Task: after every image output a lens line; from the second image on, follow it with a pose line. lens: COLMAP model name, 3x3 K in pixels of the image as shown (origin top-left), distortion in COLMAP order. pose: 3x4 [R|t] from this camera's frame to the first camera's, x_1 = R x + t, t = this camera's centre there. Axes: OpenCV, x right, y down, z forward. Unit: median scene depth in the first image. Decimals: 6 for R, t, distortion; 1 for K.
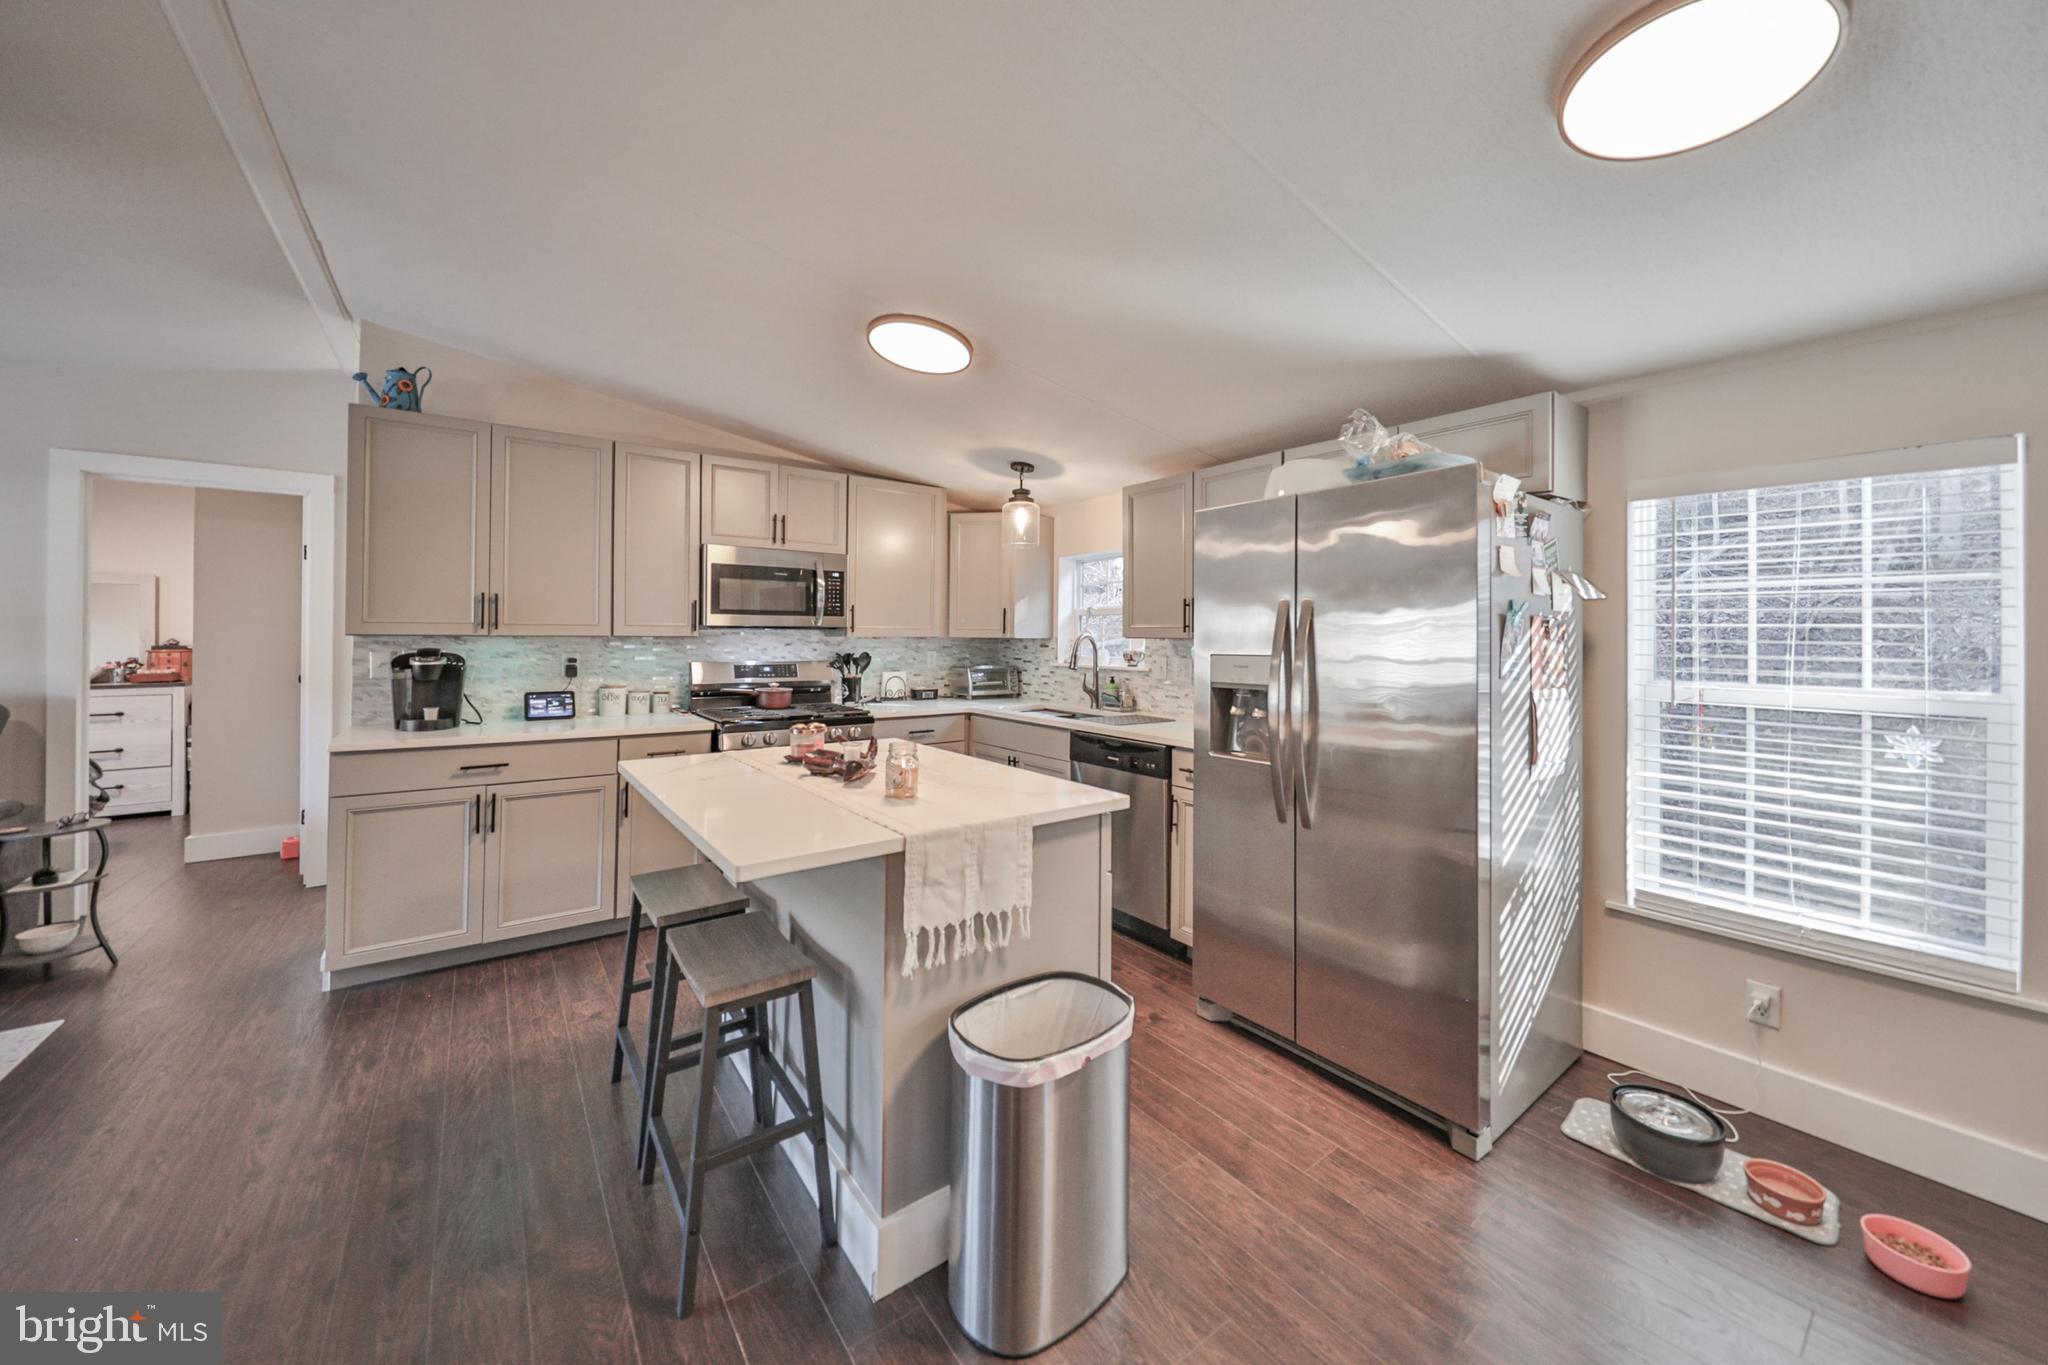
lens RADIAL K [[729.2, 0, 1029.4], [0, 729.2, 629.9], [0, 0, 1]] dist [0.000863, -0.003397]
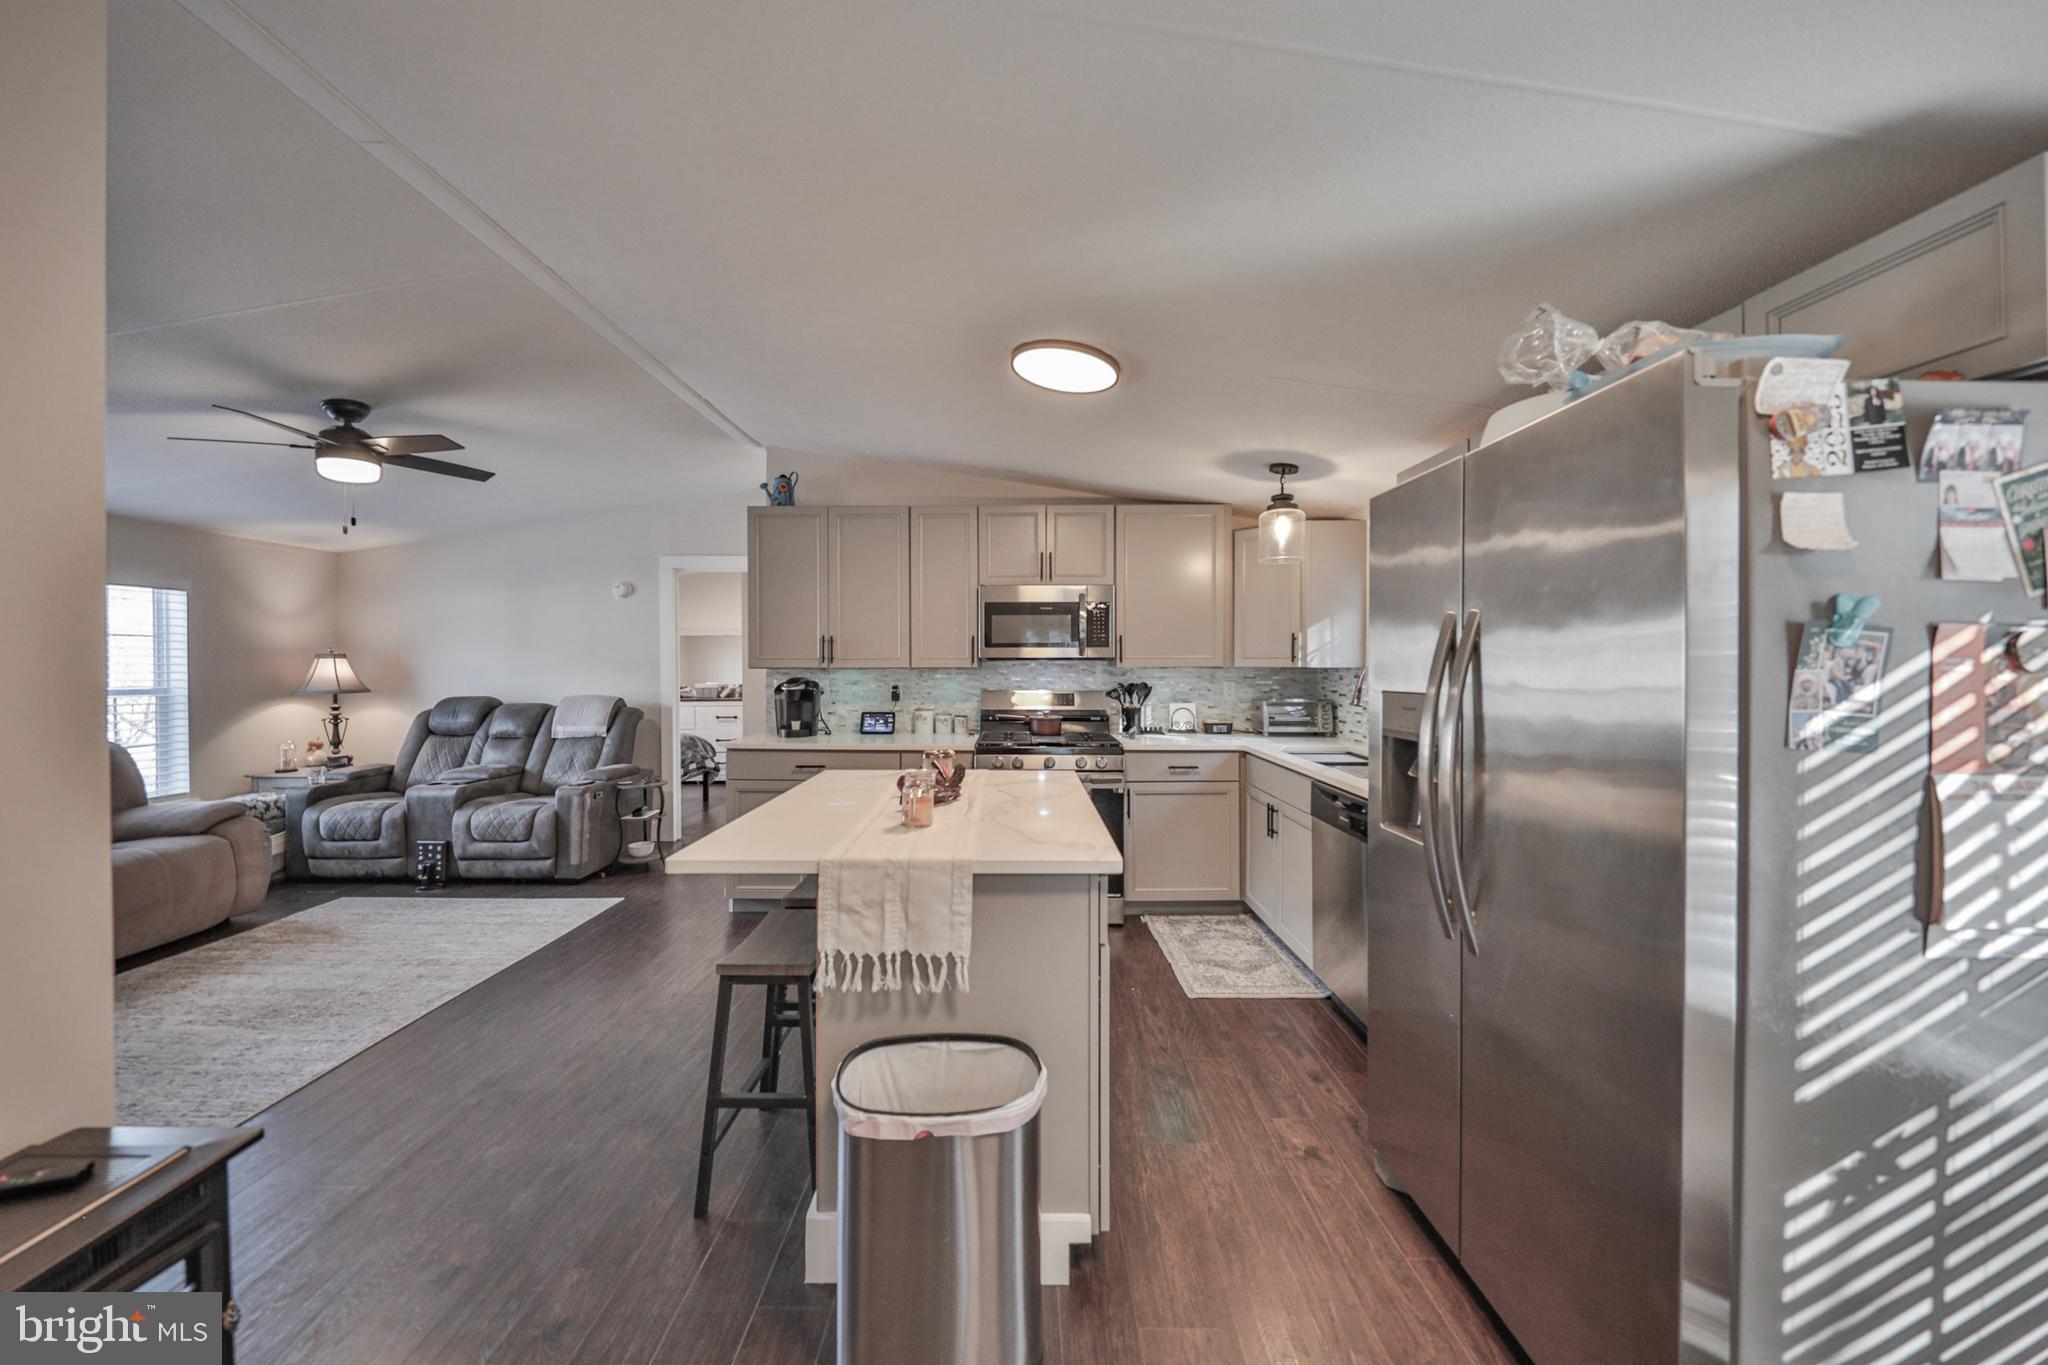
lens RADIAL K [[729.1, 0, 1021.0], [0, 729.1, 664.7], [0, 0, 1]] dist [0.000272, -0.004185]
pose [[0.799104, -0.006256, -0.601160, 0.322487], [0.011800, 0.999916, 0.005280, -0.000925], [0.601077, -0.011313, 0.799111, 0.154475]]
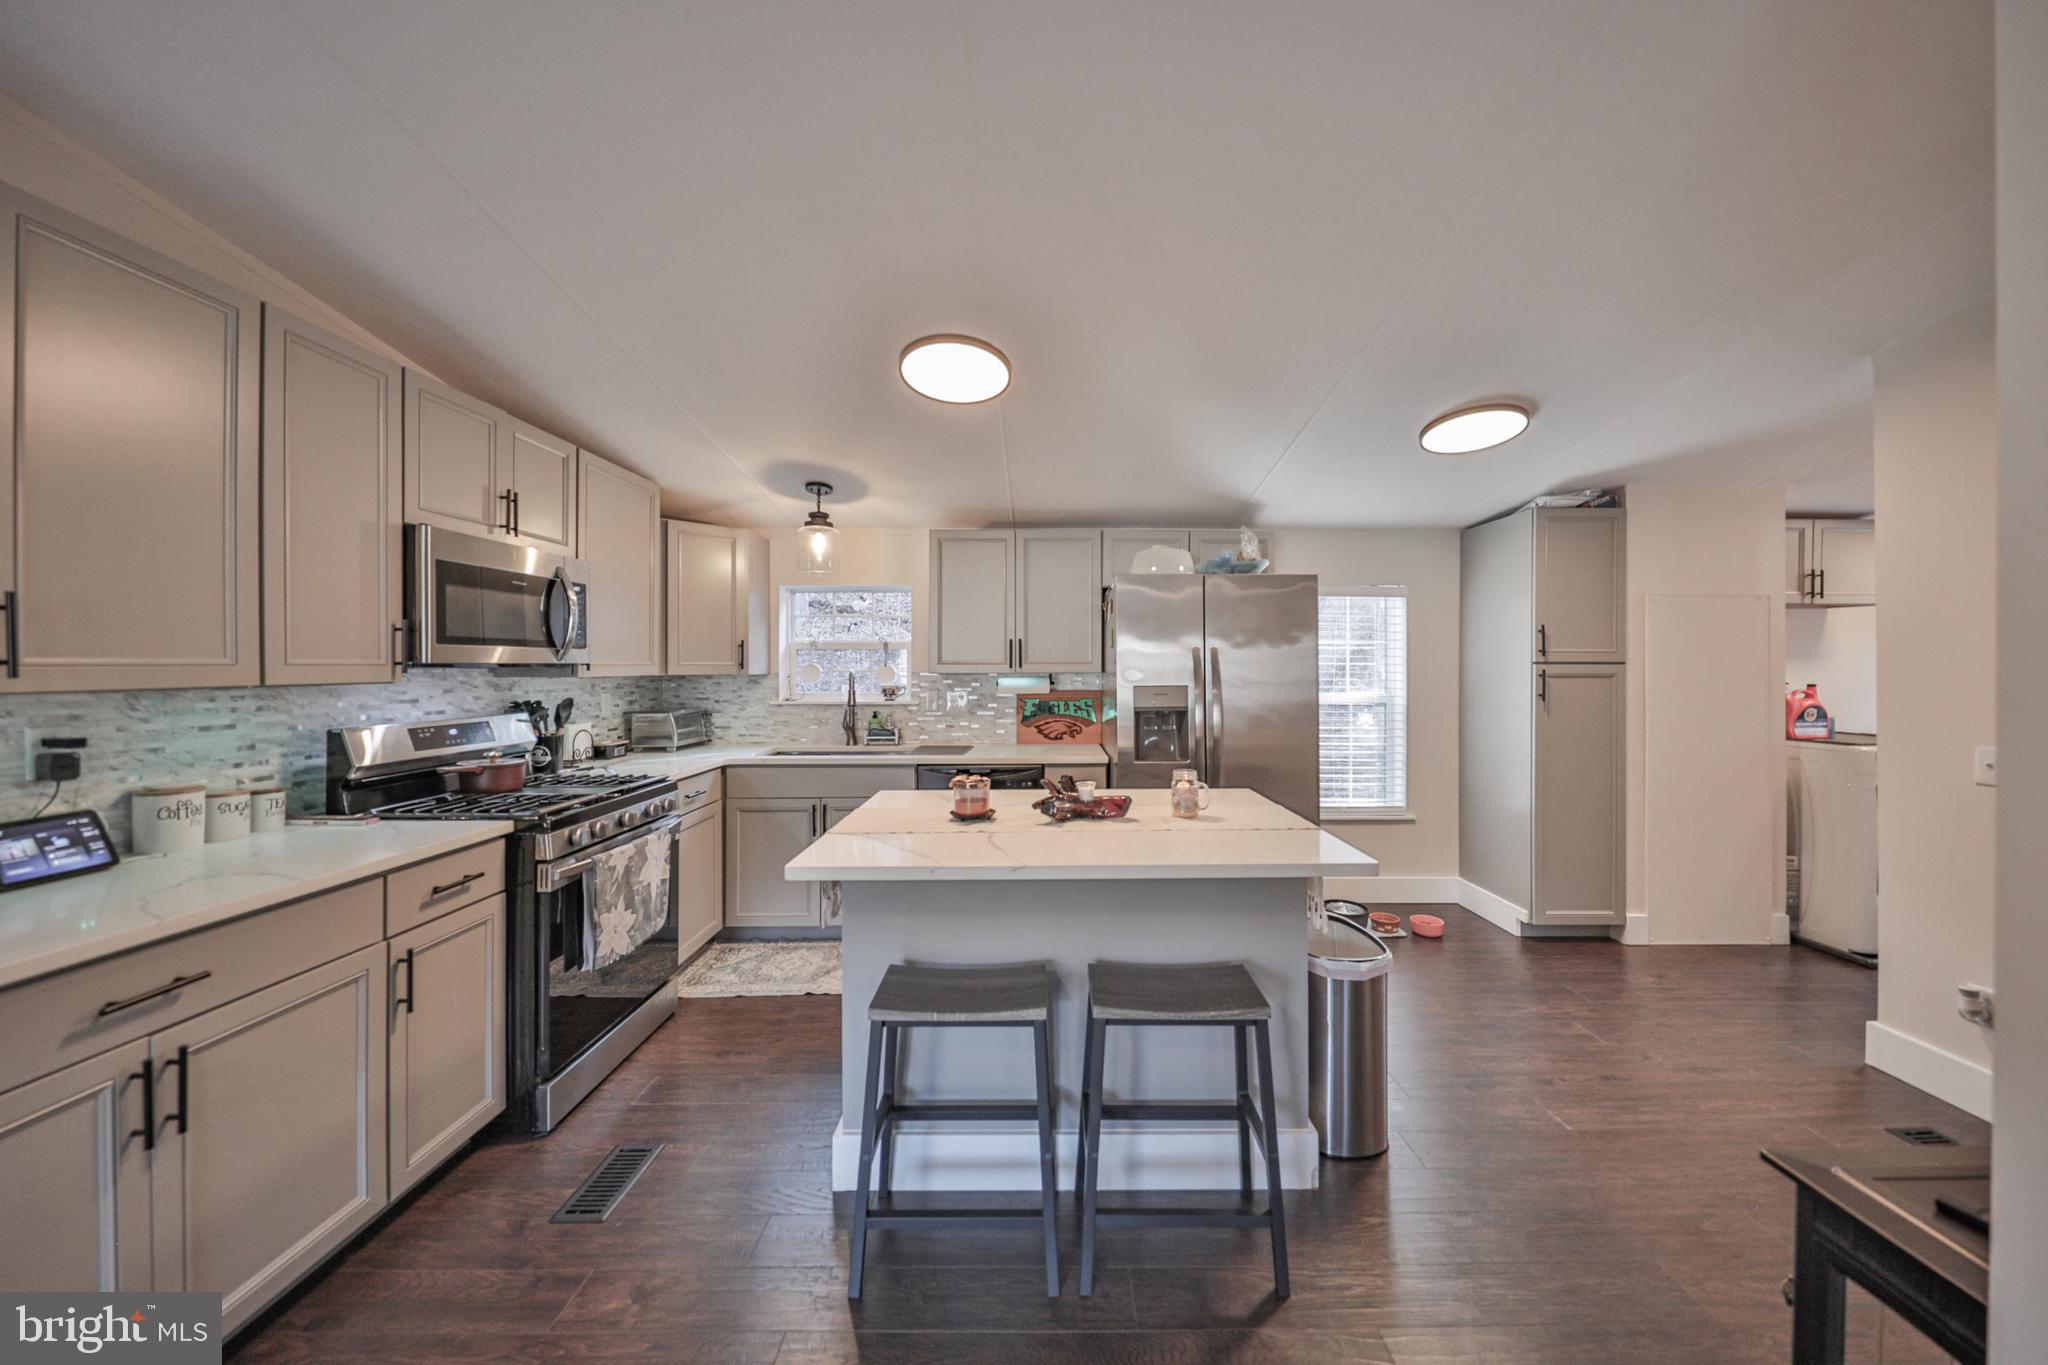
lens RADIAL K [[708.1, 0, 1050.7], [0, 708.1, 663.0], [0, 0, 1]] dist [-0.000113, -0.000060]
pose [[0.596128, -0.003416, 0.802882, -0.689187], [-0.000997, 0.999987, 0.004996, -0.010721], [-0.802889, -0.003779, 0.596117, 0.289099]]
